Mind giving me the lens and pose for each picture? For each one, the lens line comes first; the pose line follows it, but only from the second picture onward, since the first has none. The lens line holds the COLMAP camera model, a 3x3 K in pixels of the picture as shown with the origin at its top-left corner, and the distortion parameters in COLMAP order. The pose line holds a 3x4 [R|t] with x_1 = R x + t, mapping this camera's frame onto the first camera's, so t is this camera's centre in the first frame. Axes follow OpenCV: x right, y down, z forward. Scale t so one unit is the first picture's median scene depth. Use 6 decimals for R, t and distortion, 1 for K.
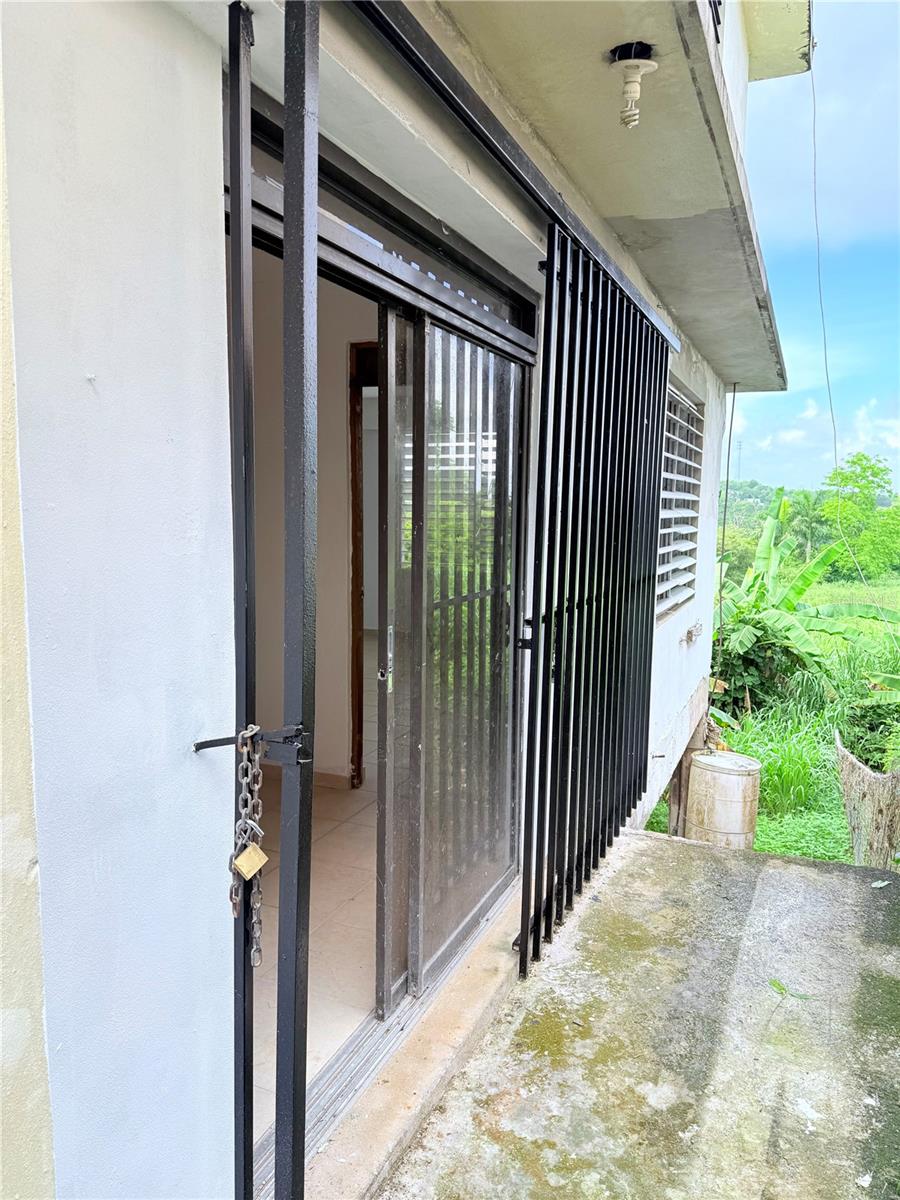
lens RADIAL K [[843.6, 0, 439.8], [0, 843.6, 603.1], [0, 0, 1]] dist [0.052804, -0.043533]
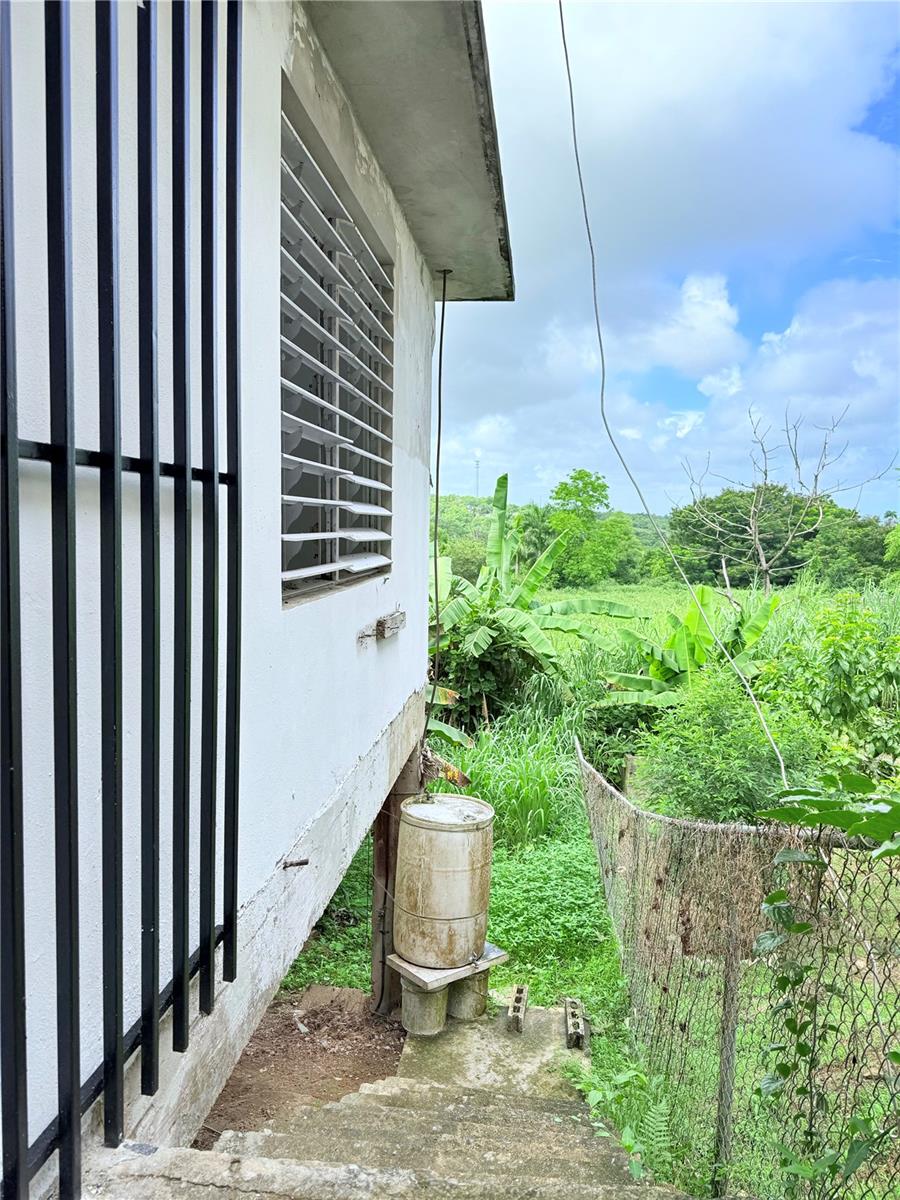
lens RADIAL K [[843.6, 0, 443.2], [0, 843.6, 605.5], [0, 0, 1]] dist [0.052804, -0.043533]
pose [[0.956538, -0.022520, 0.290736, 0.086606], [0.025995, 0.999629, -0.008094, 0.014998], [-0.290446, 0.015300, 0.956769, 0.213483]]
